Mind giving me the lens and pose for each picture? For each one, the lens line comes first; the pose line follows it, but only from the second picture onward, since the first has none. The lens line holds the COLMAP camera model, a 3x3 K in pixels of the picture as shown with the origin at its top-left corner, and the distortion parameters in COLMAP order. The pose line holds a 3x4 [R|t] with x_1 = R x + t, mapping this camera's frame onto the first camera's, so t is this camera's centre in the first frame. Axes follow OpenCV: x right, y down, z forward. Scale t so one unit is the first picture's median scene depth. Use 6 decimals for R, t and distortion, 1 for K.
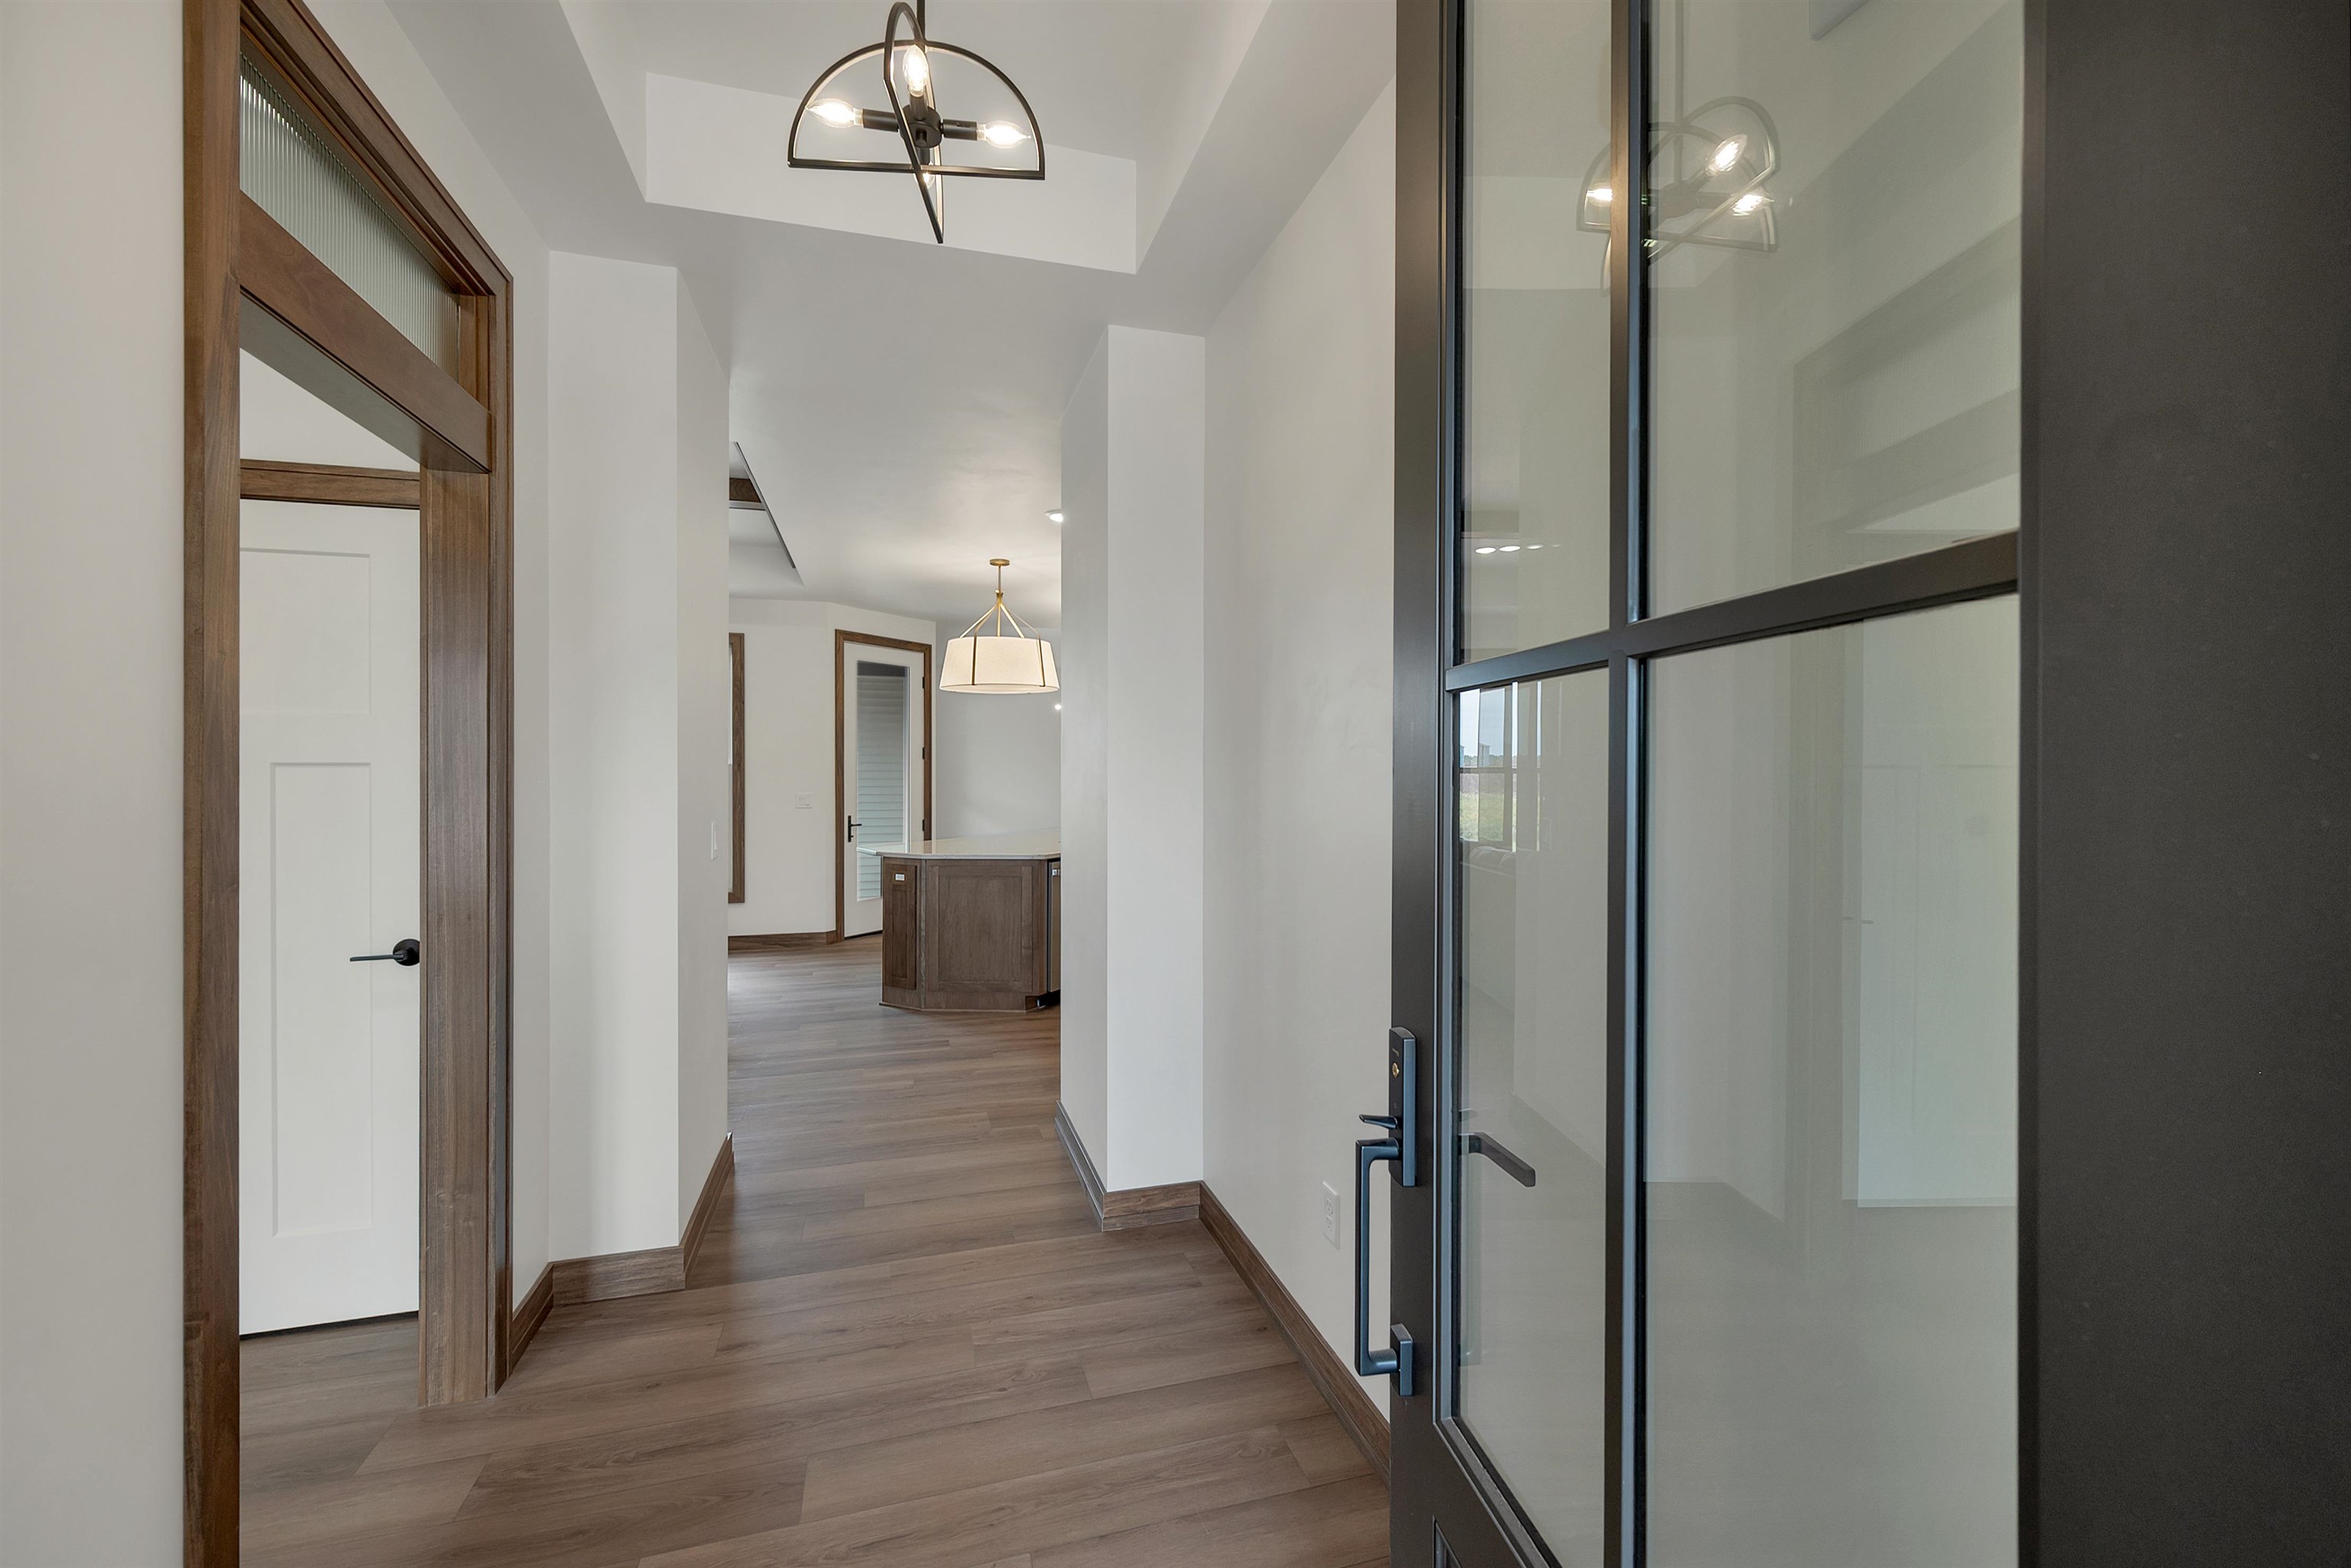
lens RADIAL K [[964.8, 0, 1179.2], [0, 964.8, 769.7], [0, 0, 1]] dist [0.000272, 0.000618]
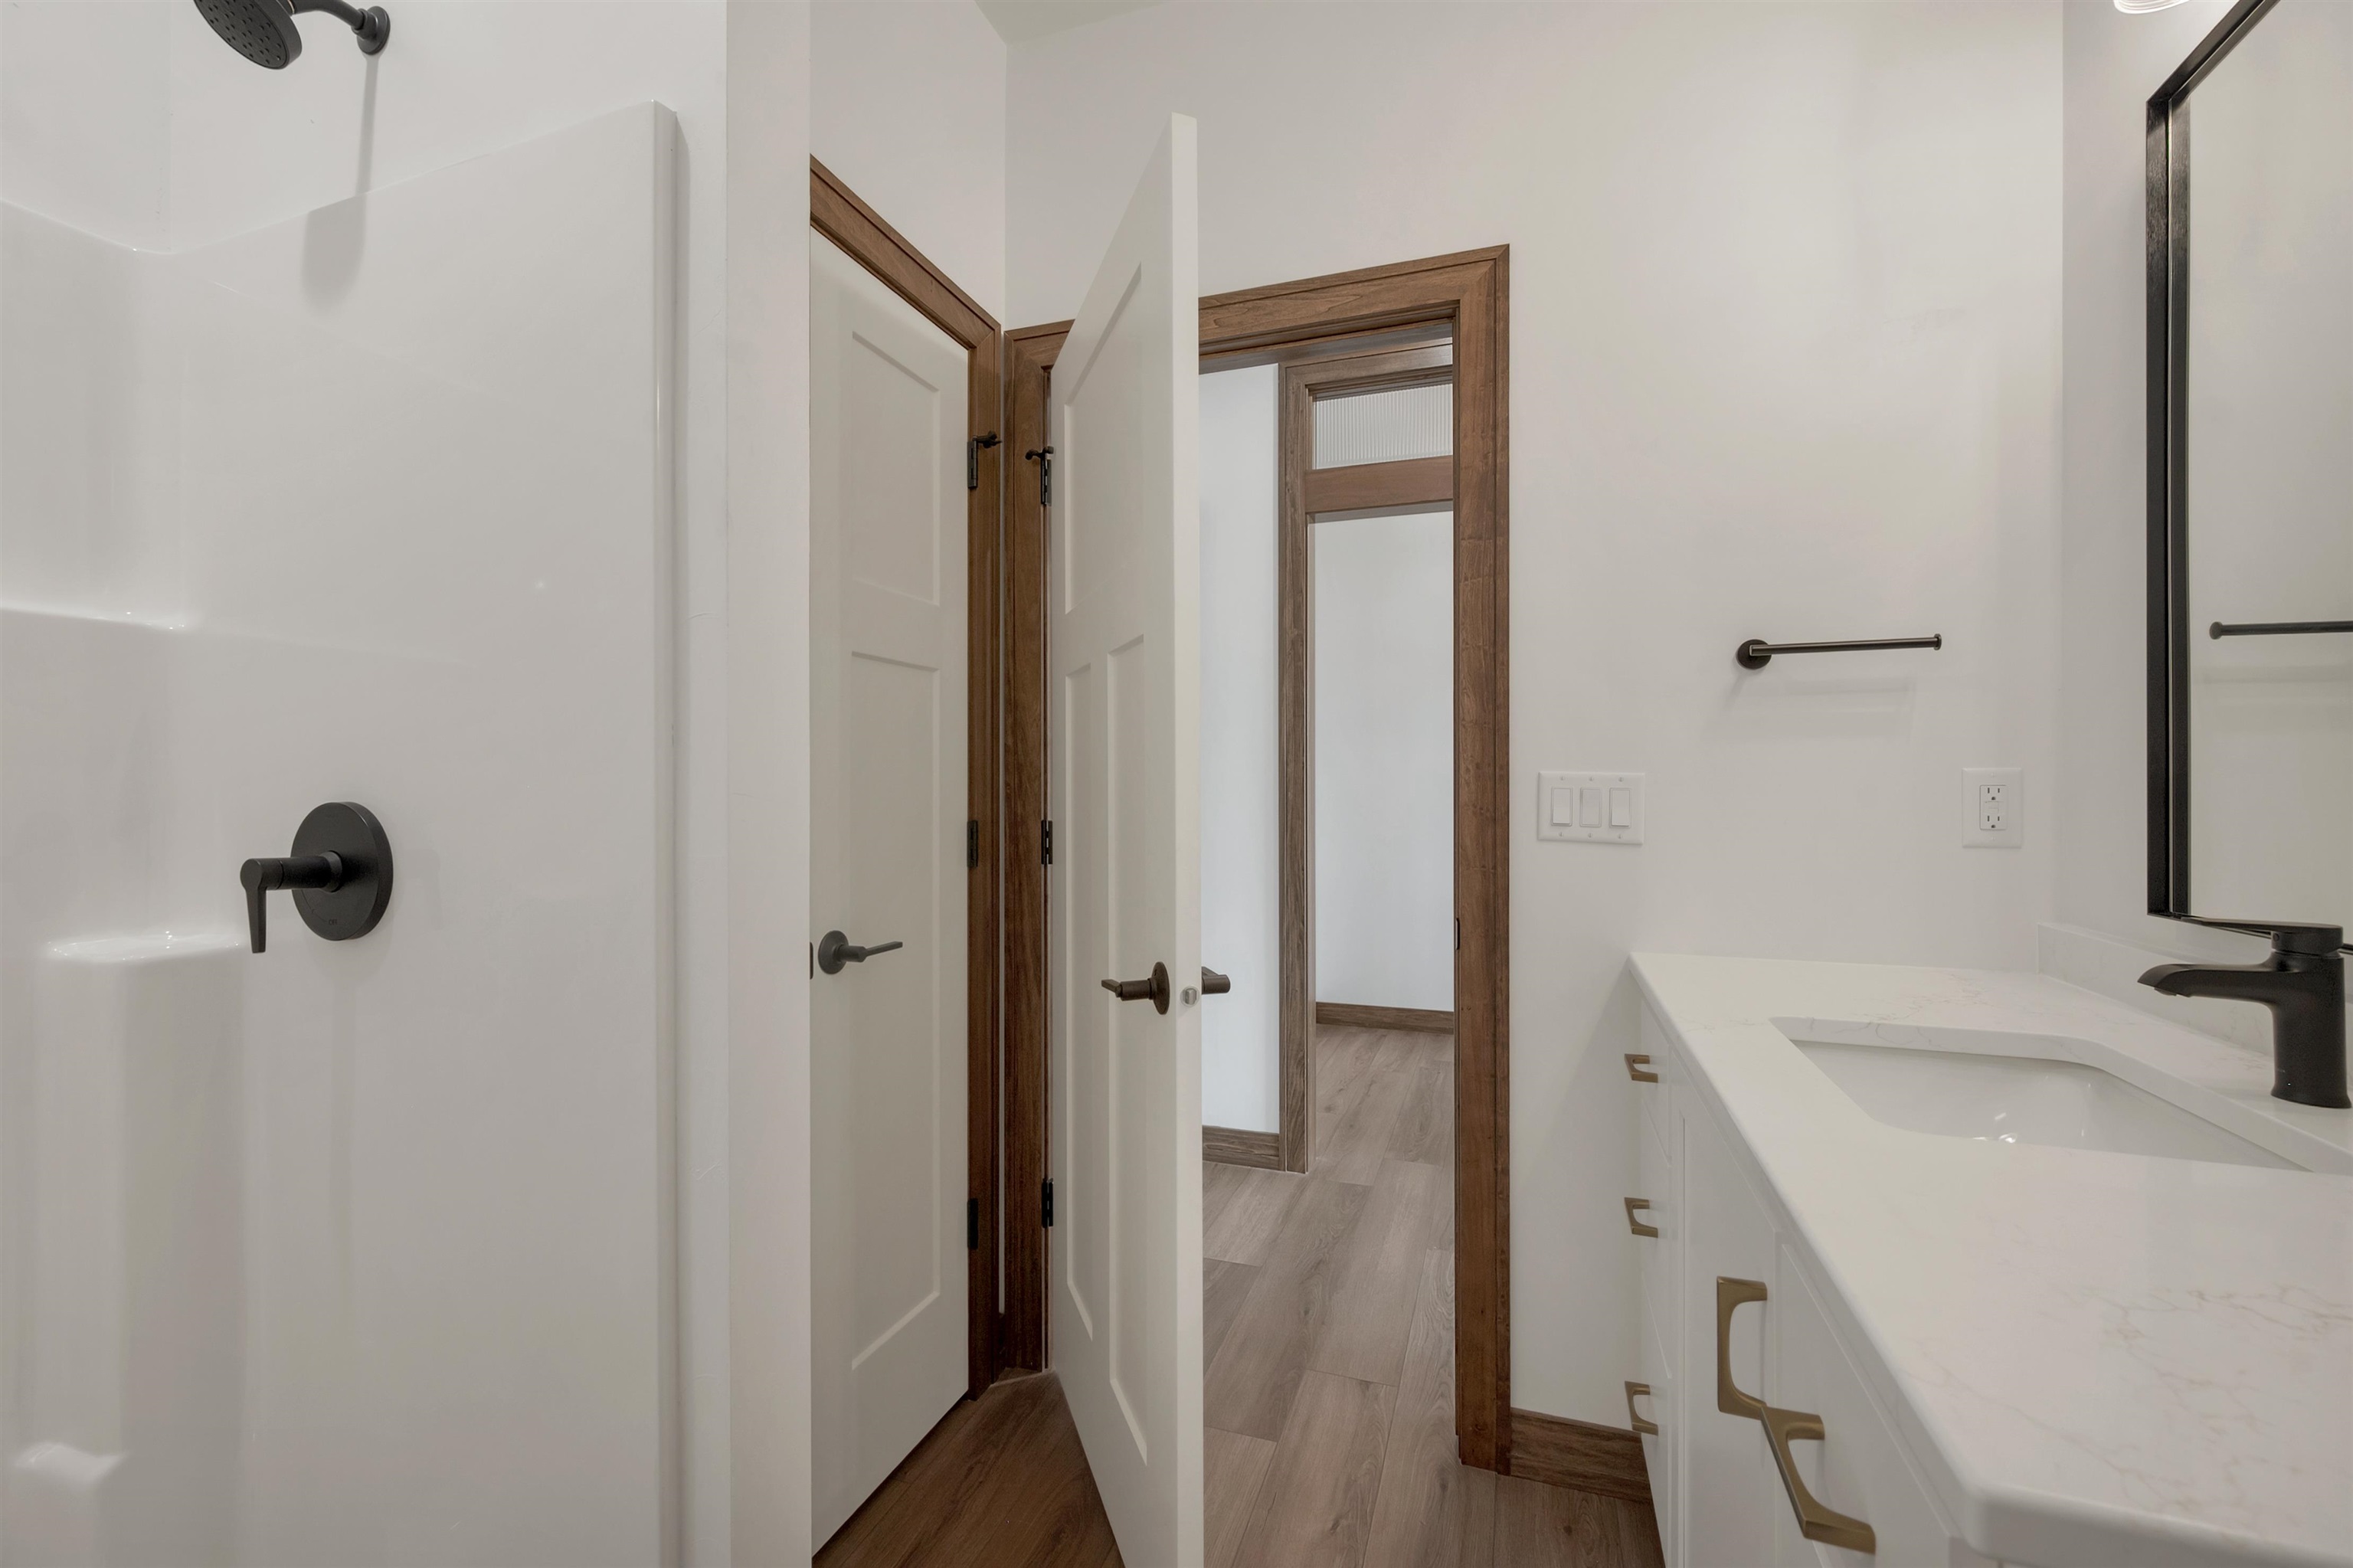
lens RADIAL K [[965.7, 0, 1180.2], [0, 965.7, 769.7], [0, 0, 1]] dist [0.000272, 0.000618]
pose [[0.589738, 0.016130, 0.807434, -0.804610], [0.001383, 0.999779, -0.020983, 0.040236], [-0.807593, 0.013491, 0.589585, 0.122221]]
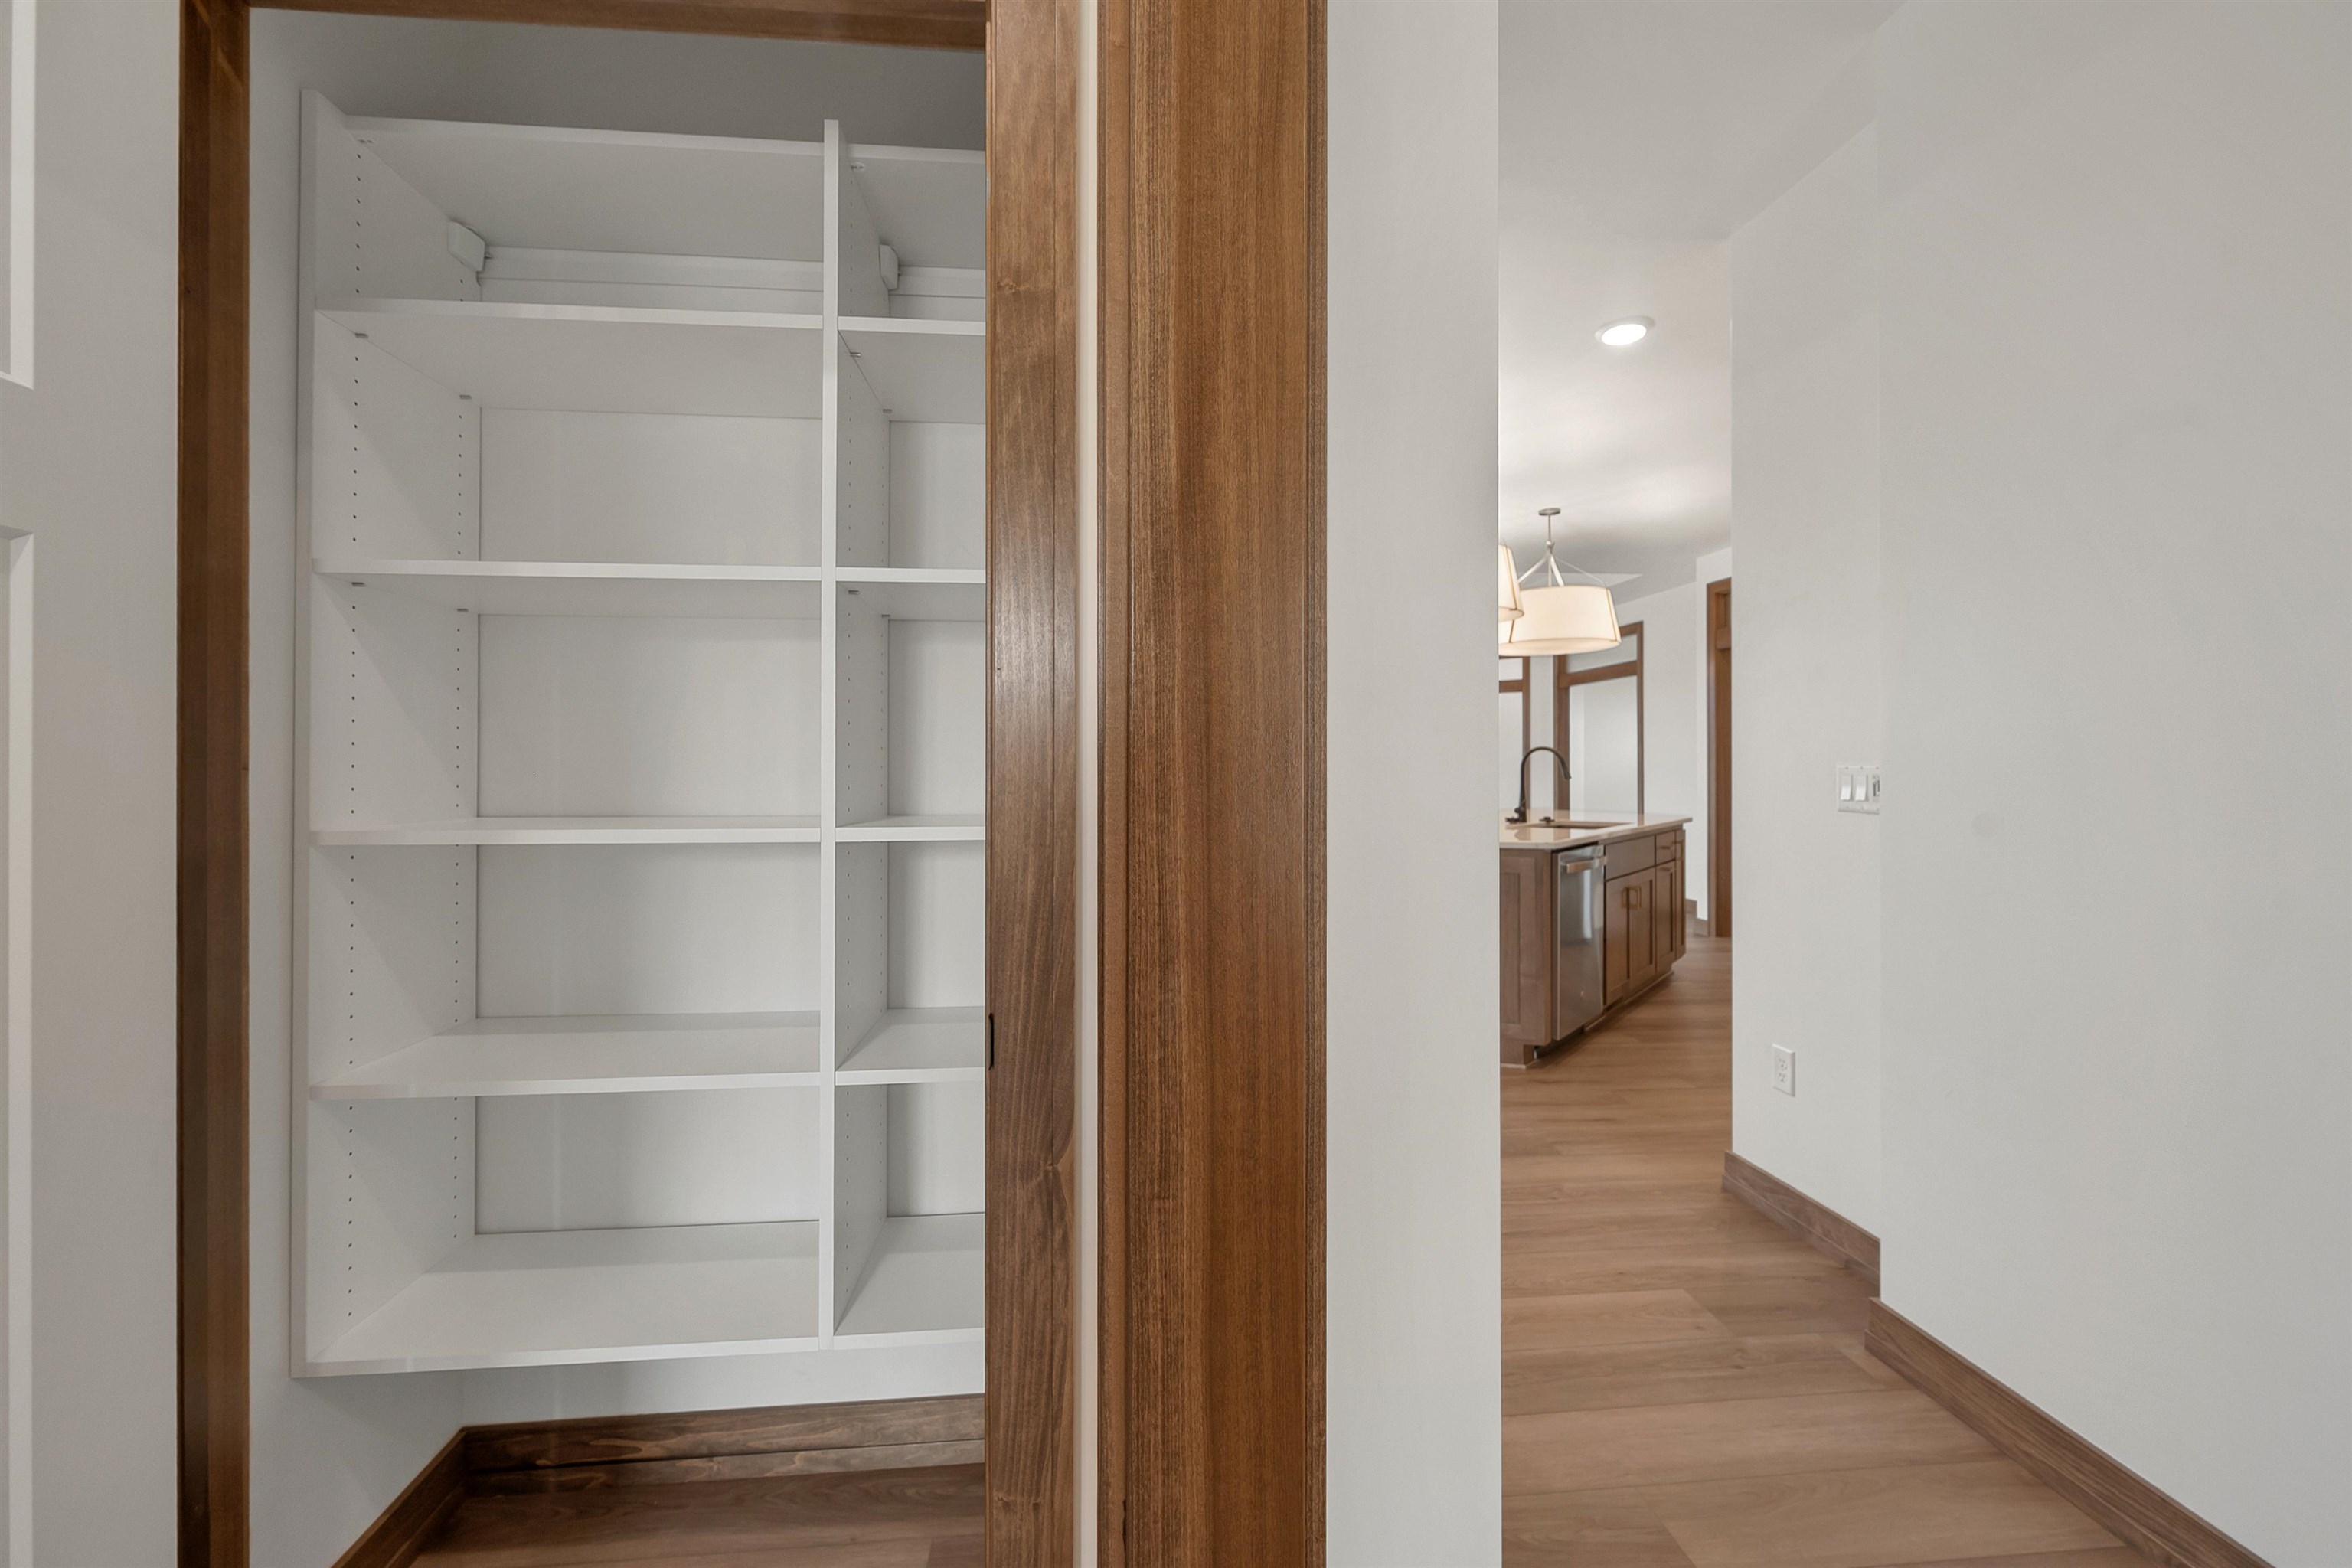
lens RADIAL K [[959.4, 0, 1182.1], [0, 959.4, 758.7], [0, 0, 1]] dist [-0.000457, 0.000101]
pose [[0.980710, -0.001775, -0.195458, -0.278482], [0.000772, 0.999986, -0.005206, 0.032495], [0.195465, 0.004954, 0.980698, 0.282736]]
